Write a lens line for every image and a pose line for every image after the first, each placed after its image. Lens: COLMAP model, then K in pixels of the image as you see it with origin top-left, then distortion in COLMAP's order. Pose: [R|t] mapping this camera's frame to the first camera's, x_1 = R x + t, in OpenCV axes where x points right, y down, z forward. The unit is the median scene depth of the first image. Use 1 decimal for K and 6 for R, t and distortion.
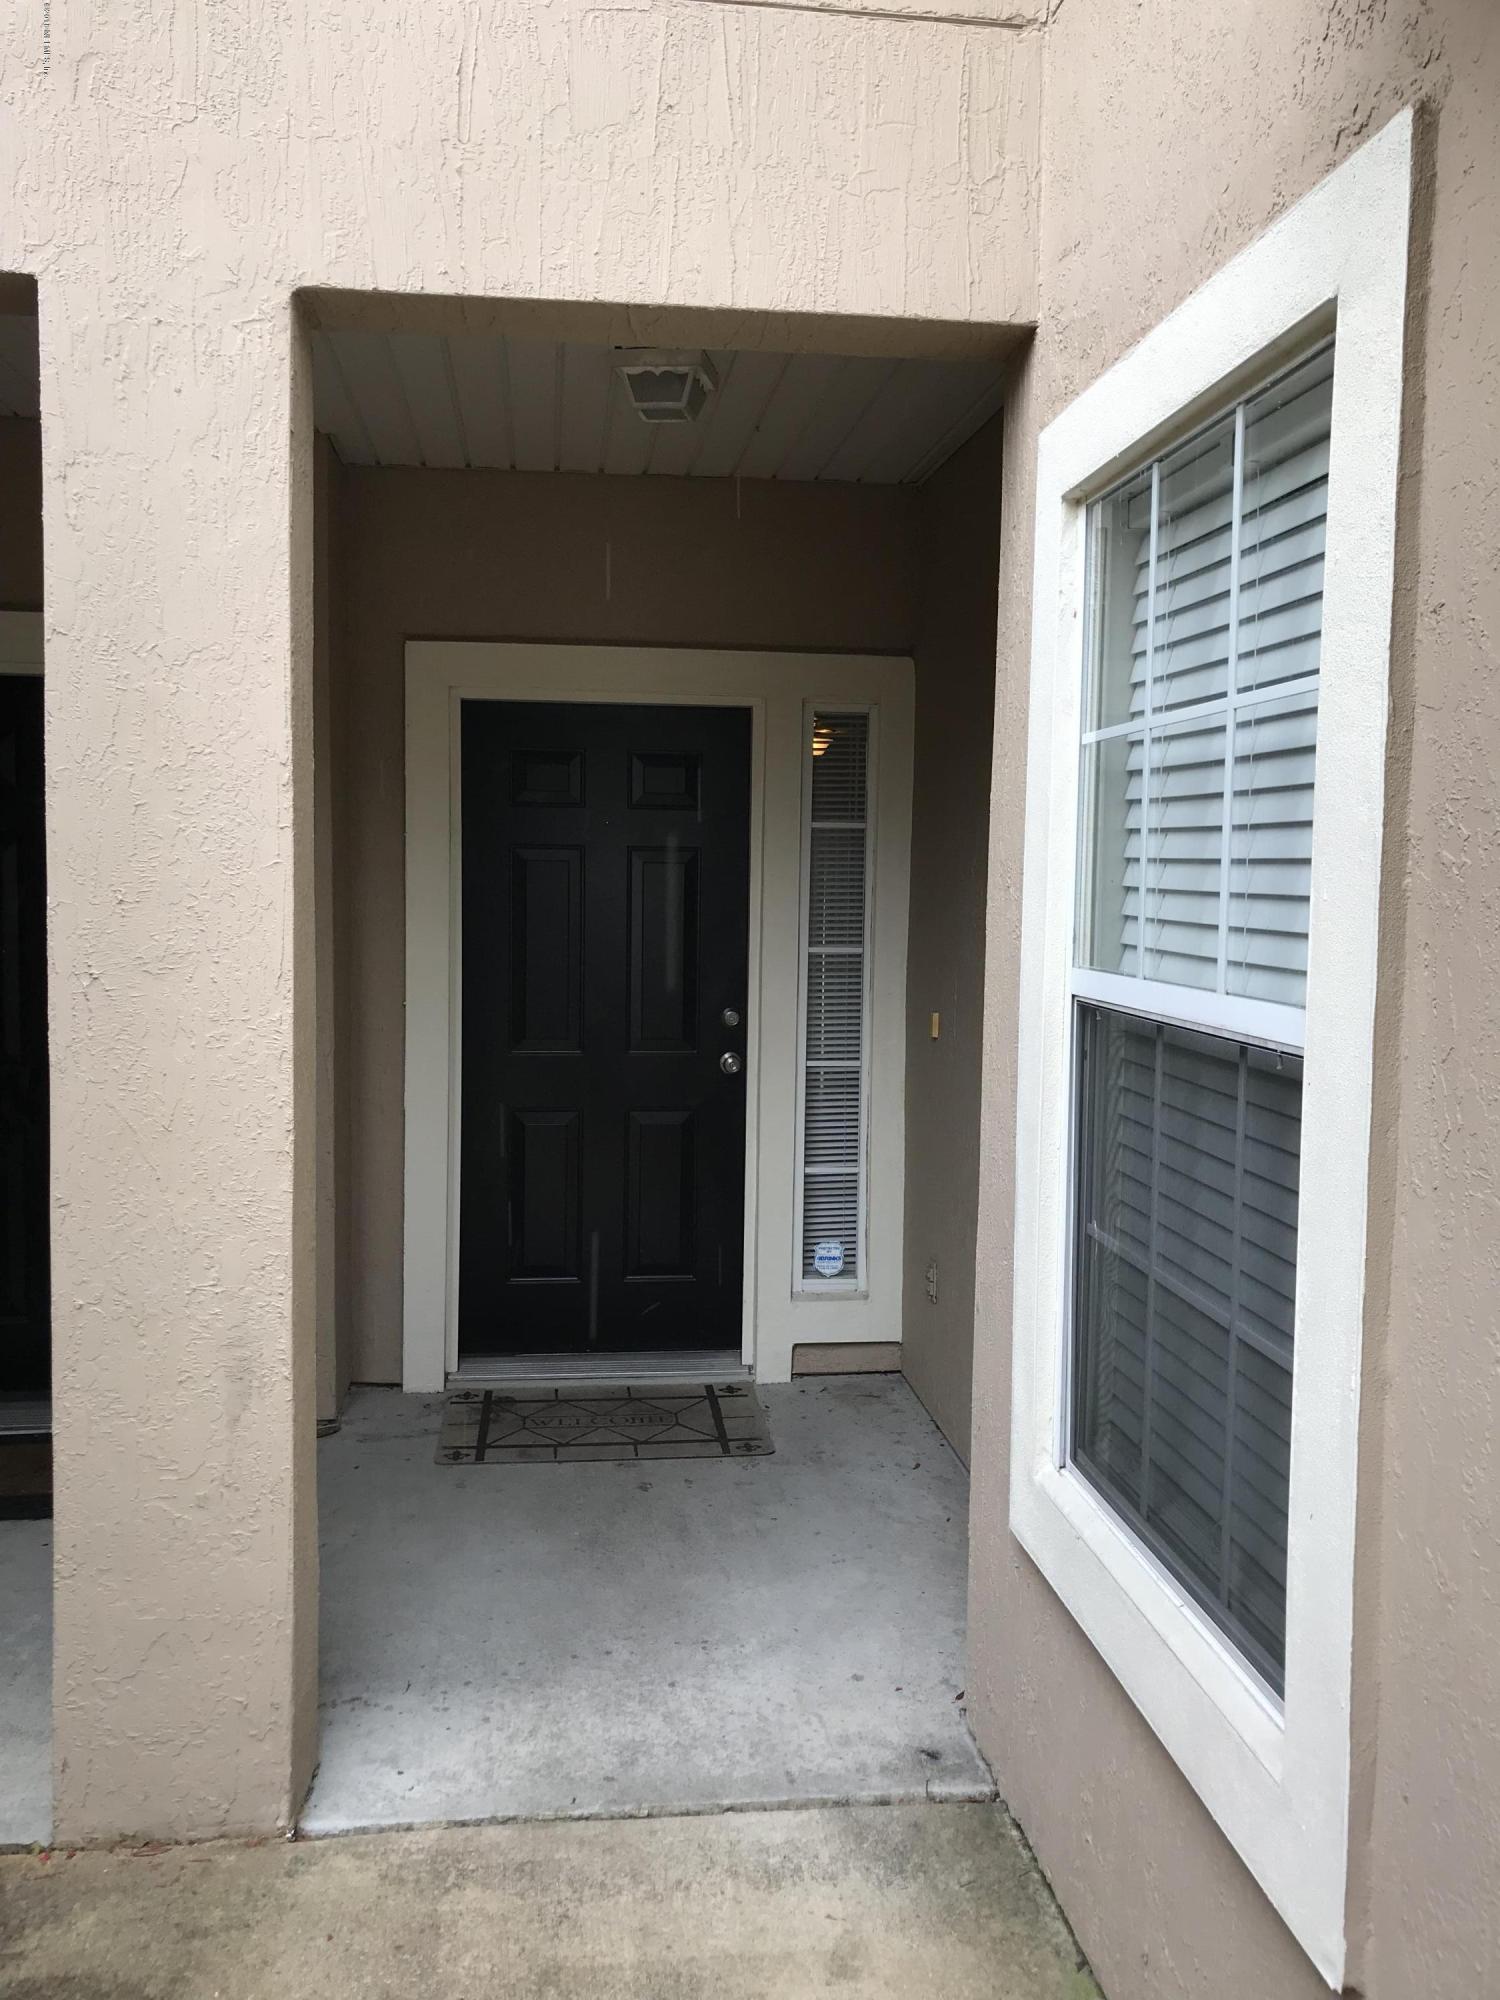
lens RADIAL K [[1632.3, 0, 750.0], [0, 1632.3, 1000.0], [0, 0, 1]] dist [-0.002194, -0.007346]
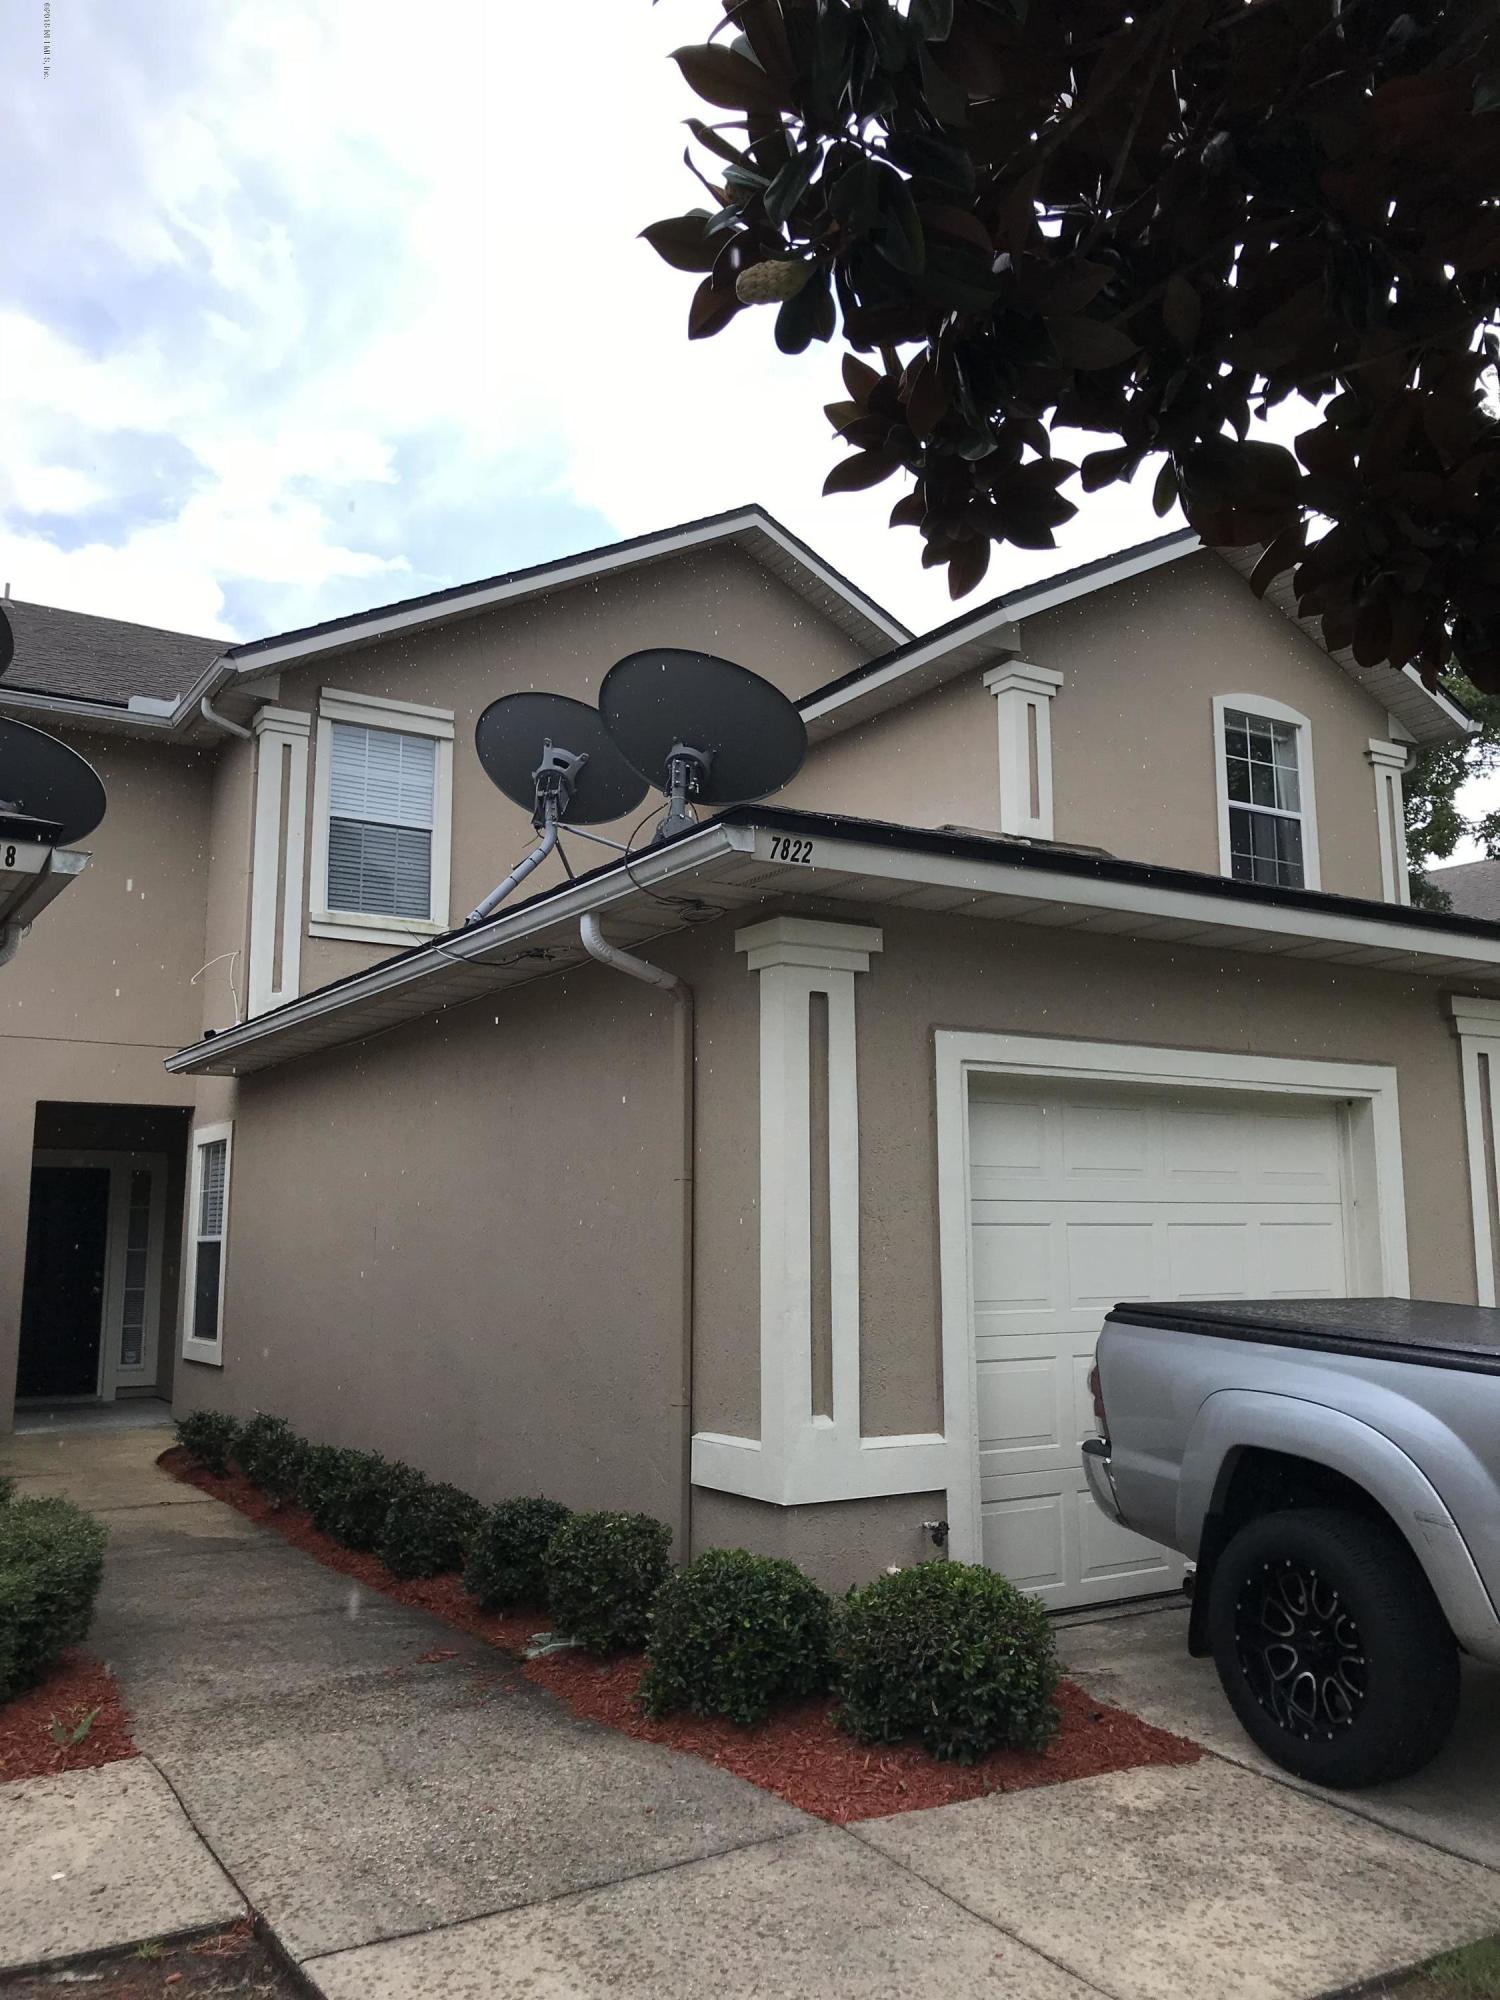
lens RADIAL K [[1632.3, 0, 750.0], [0, 1632.3, 1000.0], [0, 0, 1]] dist [-0.002194, -0.007346]
pose [[0.905944, 0.050188, 0.420412, -0.205957], [0.047600, 0.974582, -0.218916, 0.227046], [-0.420713, 0.218337, 0.880528, -2.160736]]
